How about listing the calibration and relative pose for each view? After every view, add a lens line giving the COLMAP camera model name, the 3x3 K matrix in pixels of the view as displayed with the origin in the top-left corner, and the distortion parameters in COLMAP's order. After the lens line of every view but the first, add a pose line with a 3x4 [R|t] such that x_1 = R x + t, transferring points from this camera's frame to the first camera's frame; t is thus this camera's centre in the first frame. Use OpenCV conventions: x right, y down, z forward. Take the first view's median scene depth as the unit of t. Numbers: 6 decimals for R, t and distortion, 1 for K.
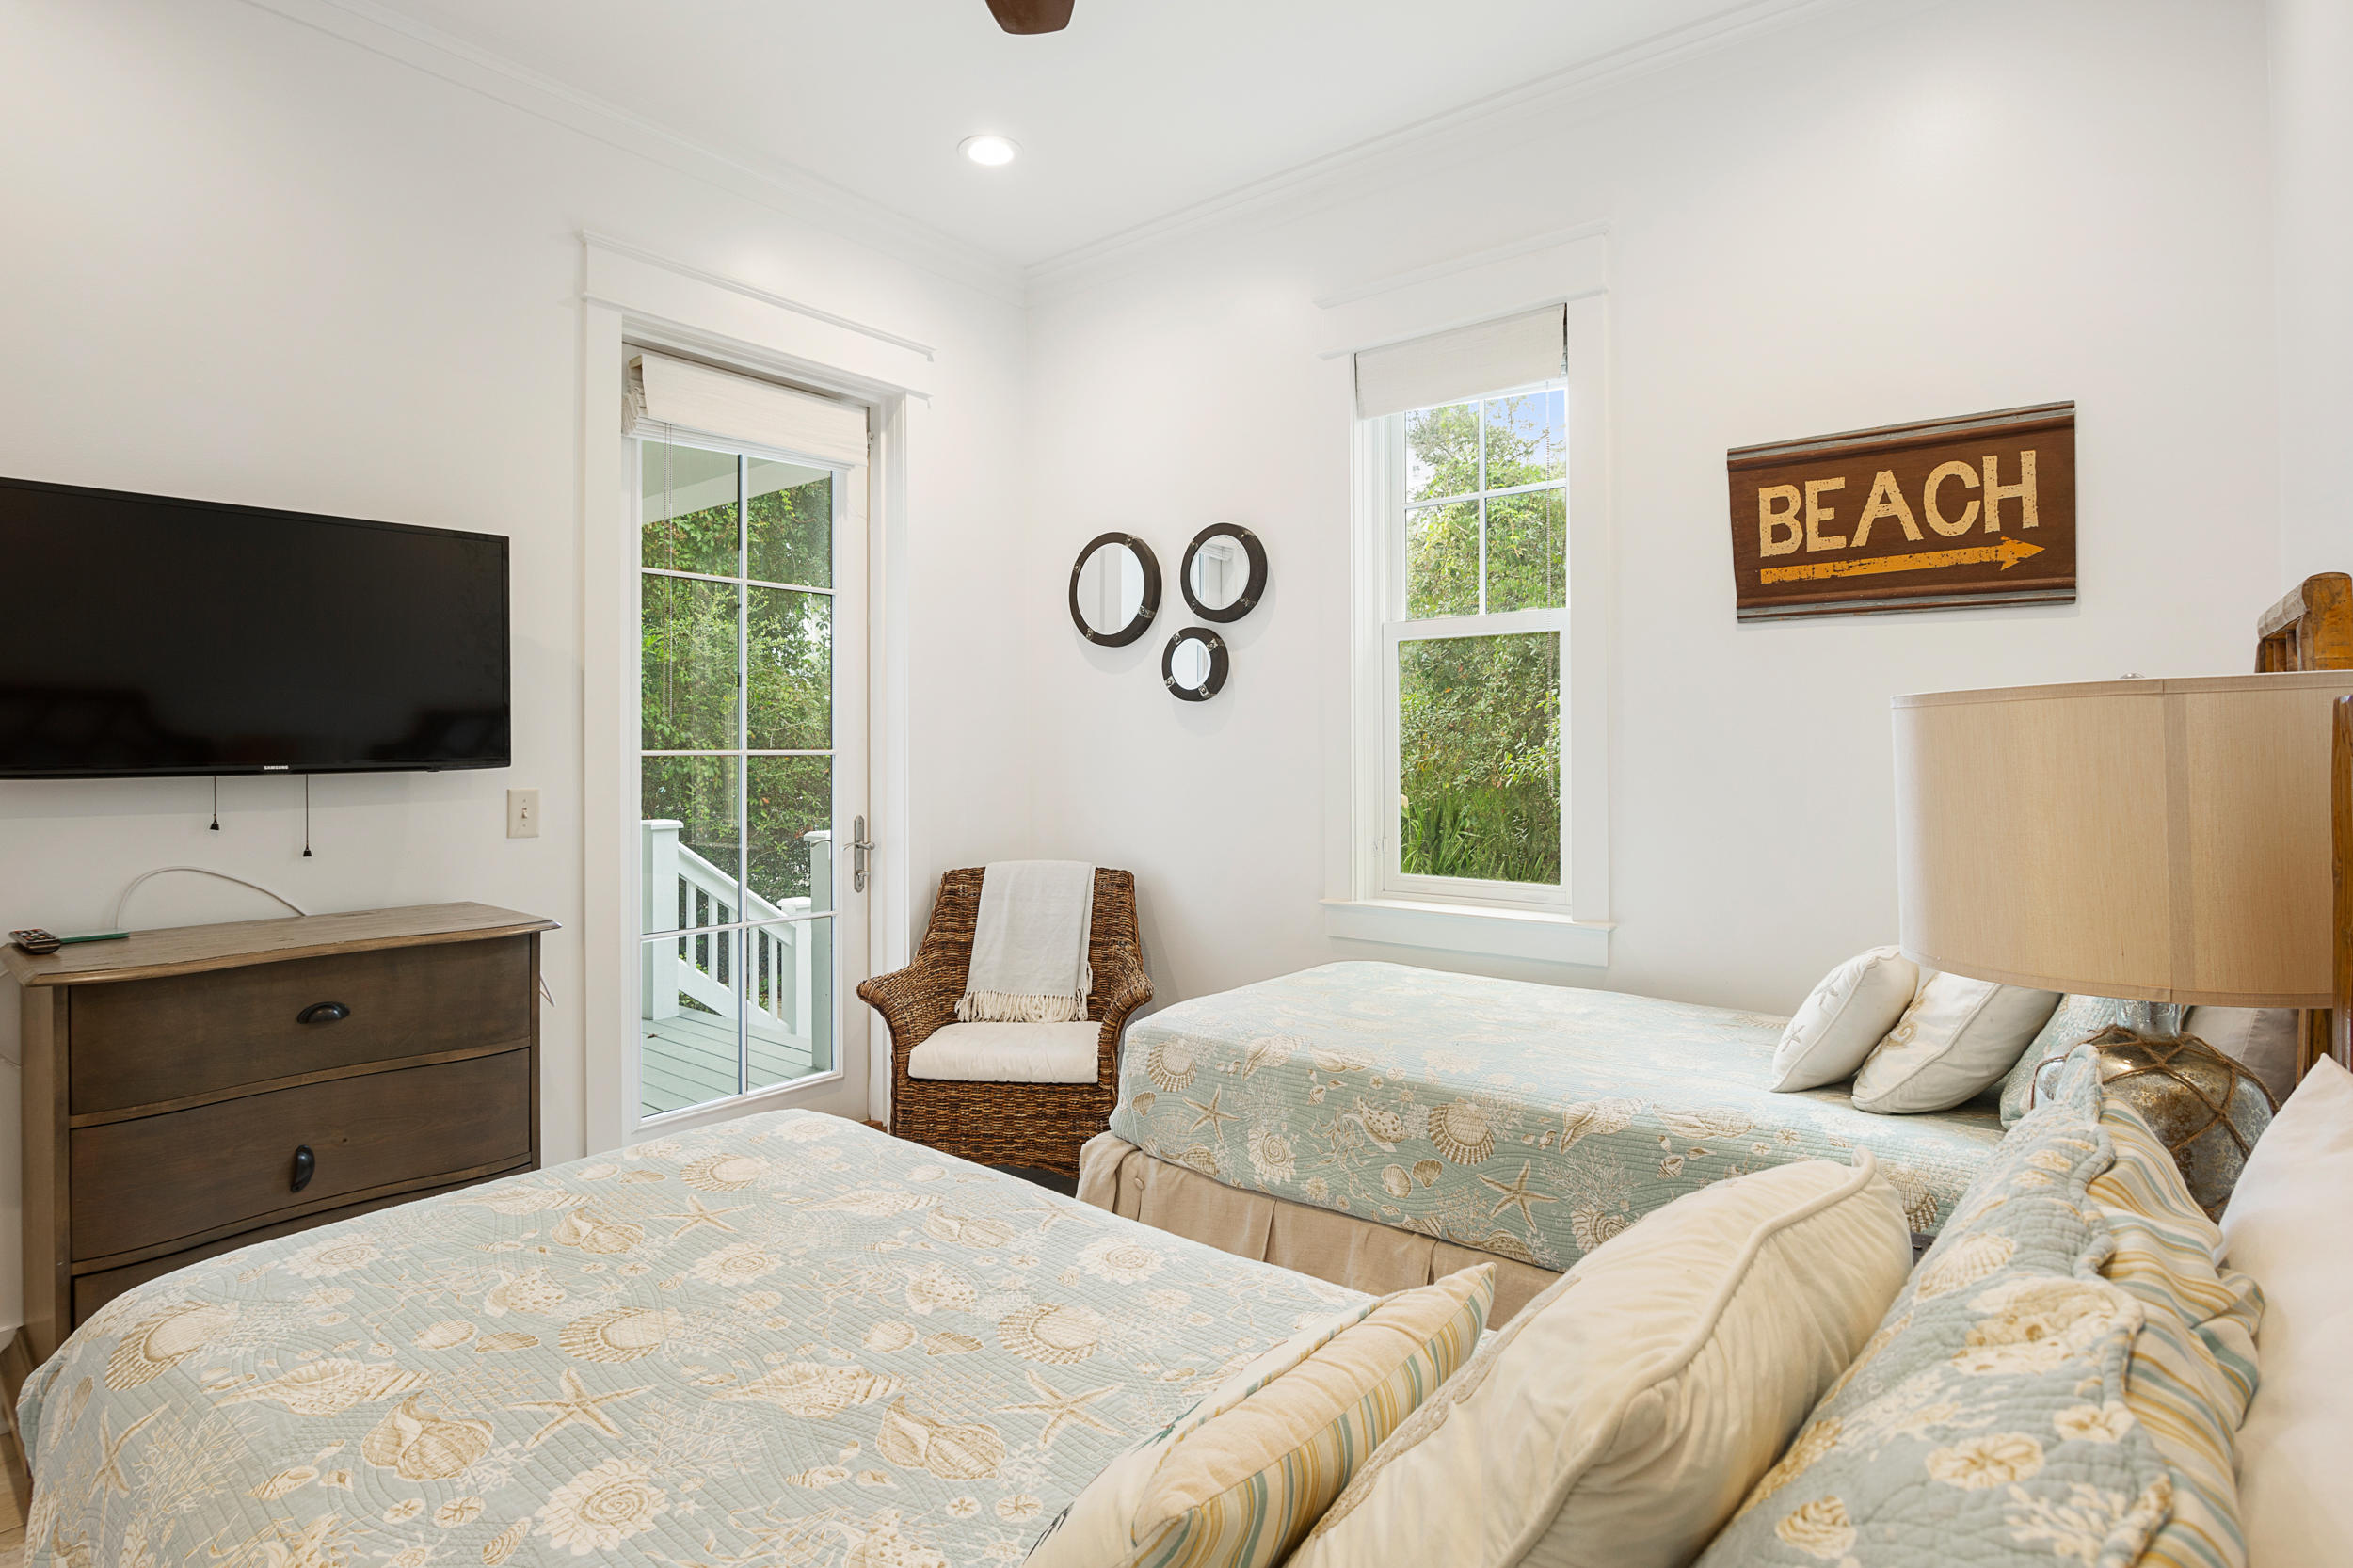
lens RADIAL K [[1188.7, 0, 1169.8], [0, 1188.7, 777.5], [0, 0, 1]] dist [-0.024424, -0.000991]
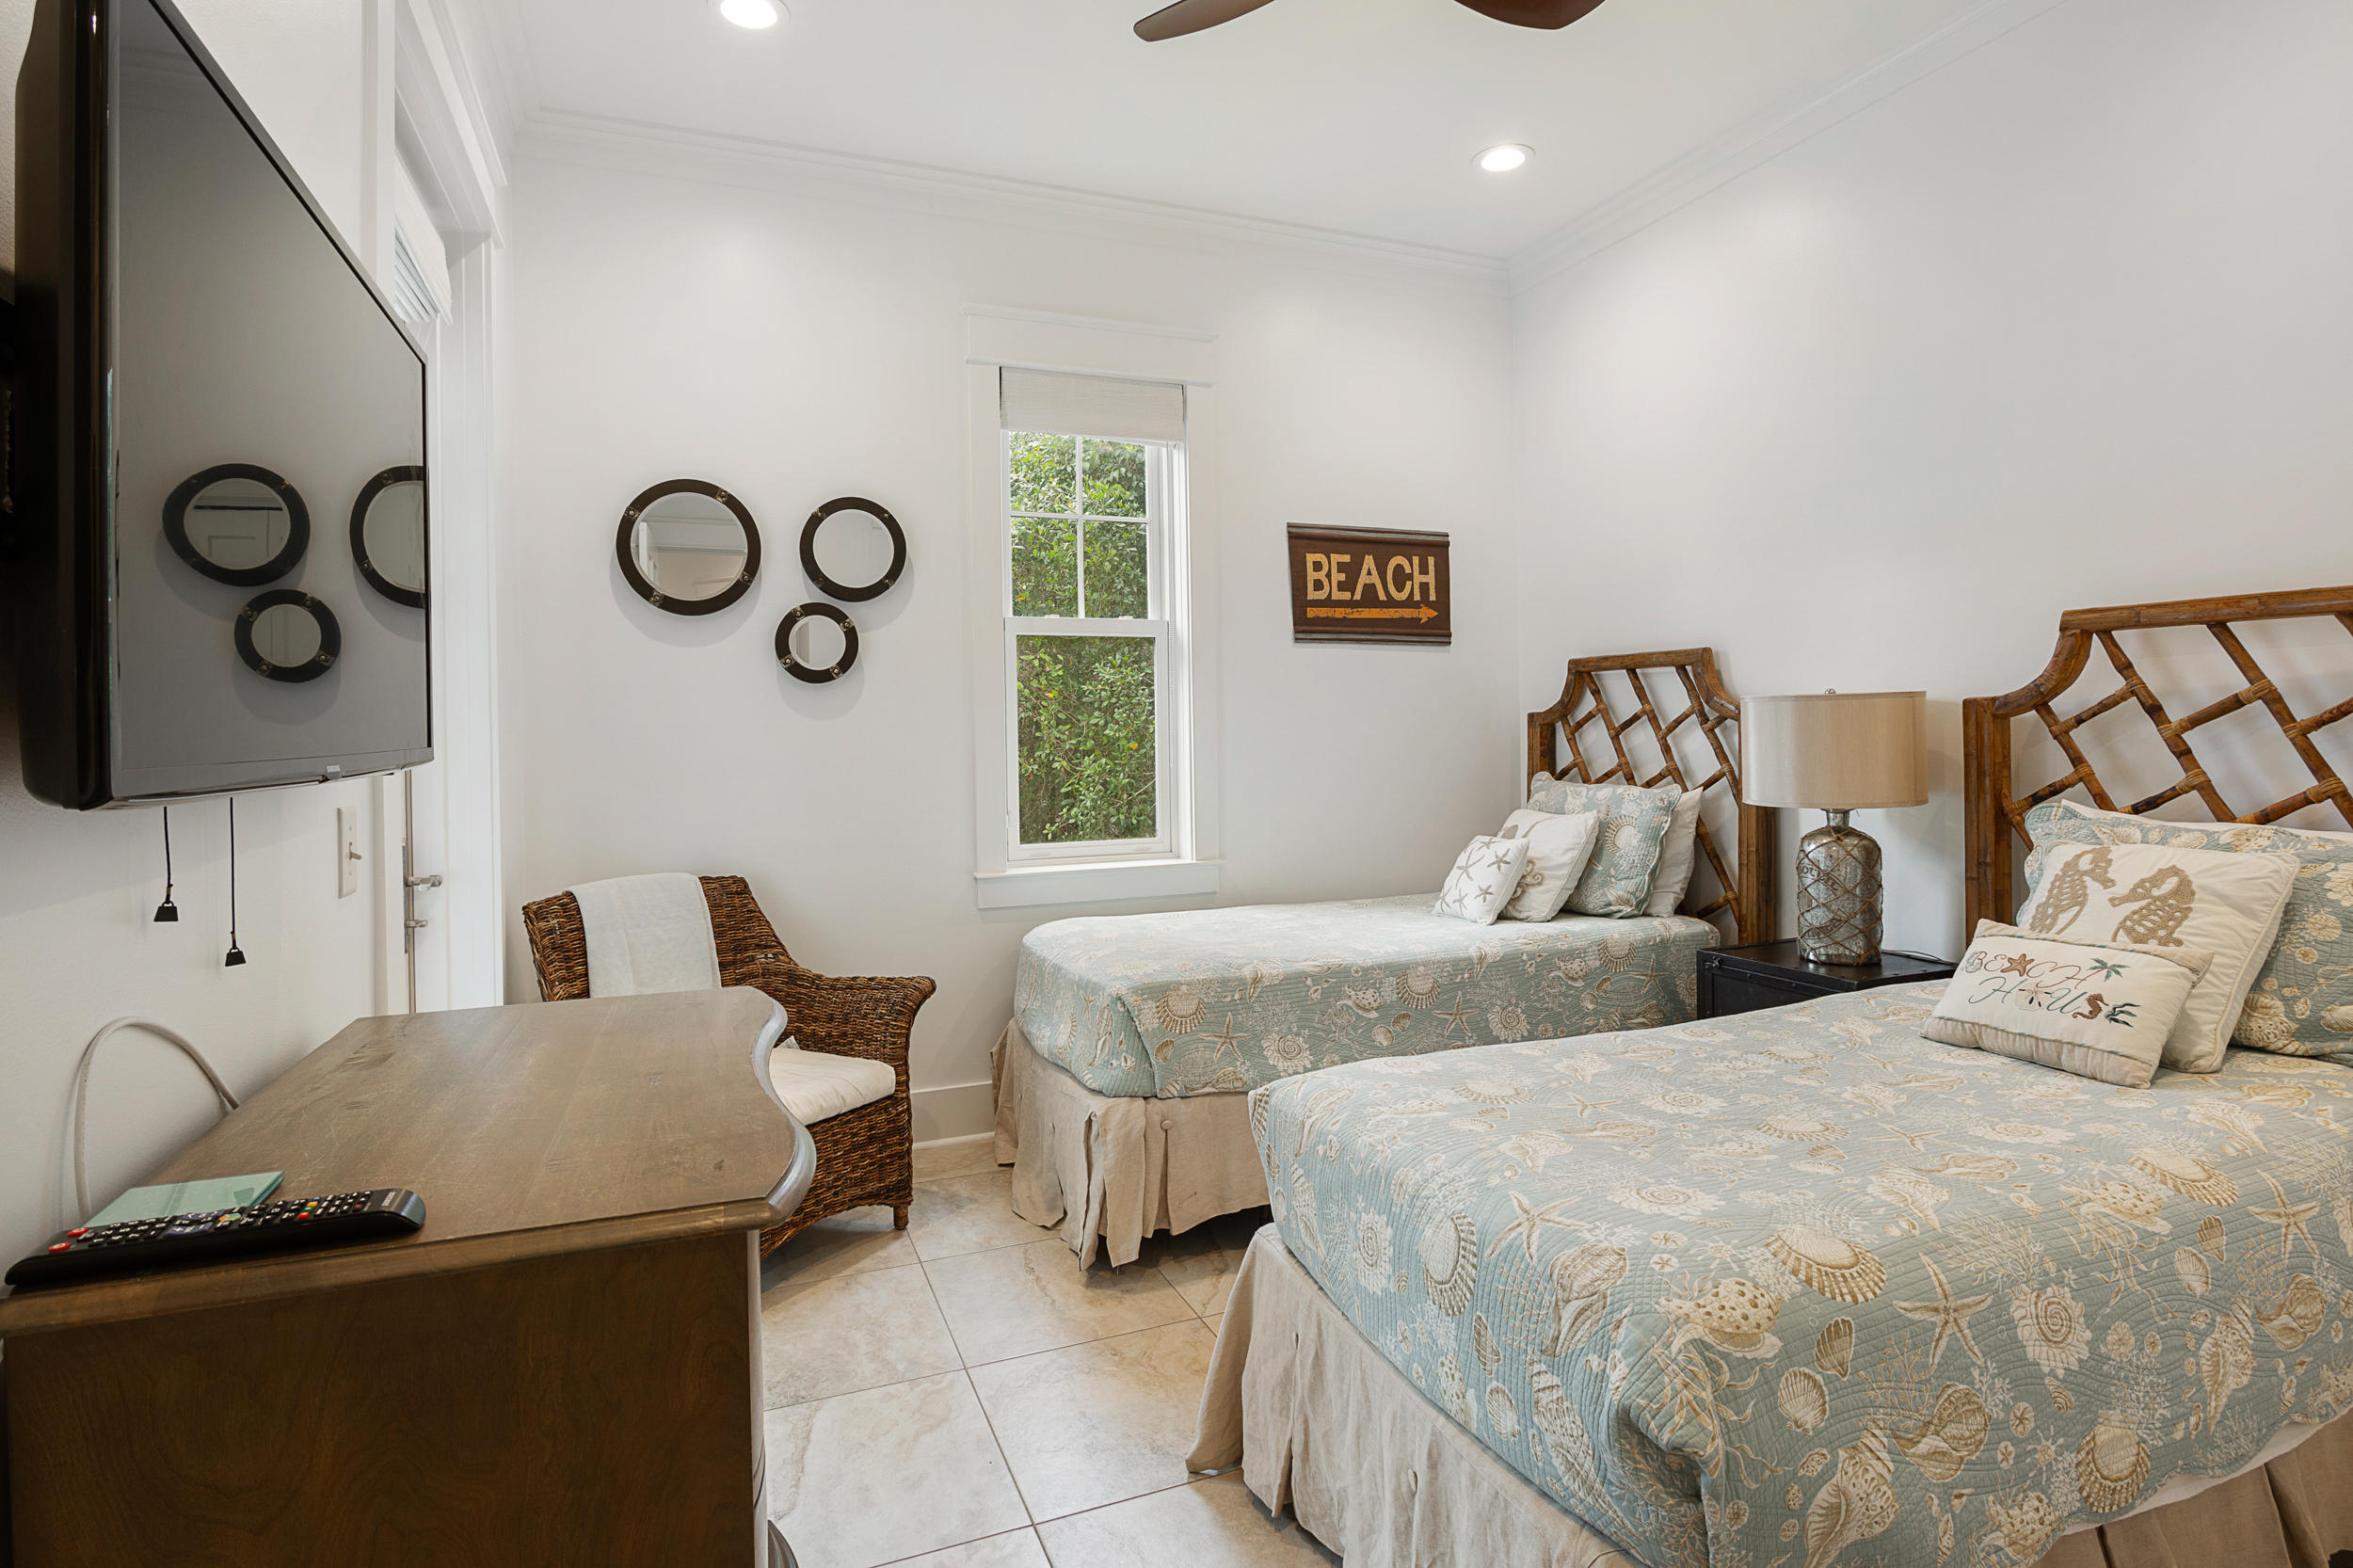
lens RADIAL K [[1188.7, 0, 1169.8], [0, 1188.7, 777.5], [0, 0, 1]] dist [-0.024424, -0.000991]
pose [[0.481100, -0.037995, 0.875842, -0.942656], [0.036259, 0.999068, 0.023423, -0.003306], [-0.875915, 0.020489, 0.482029, 0.449569]]
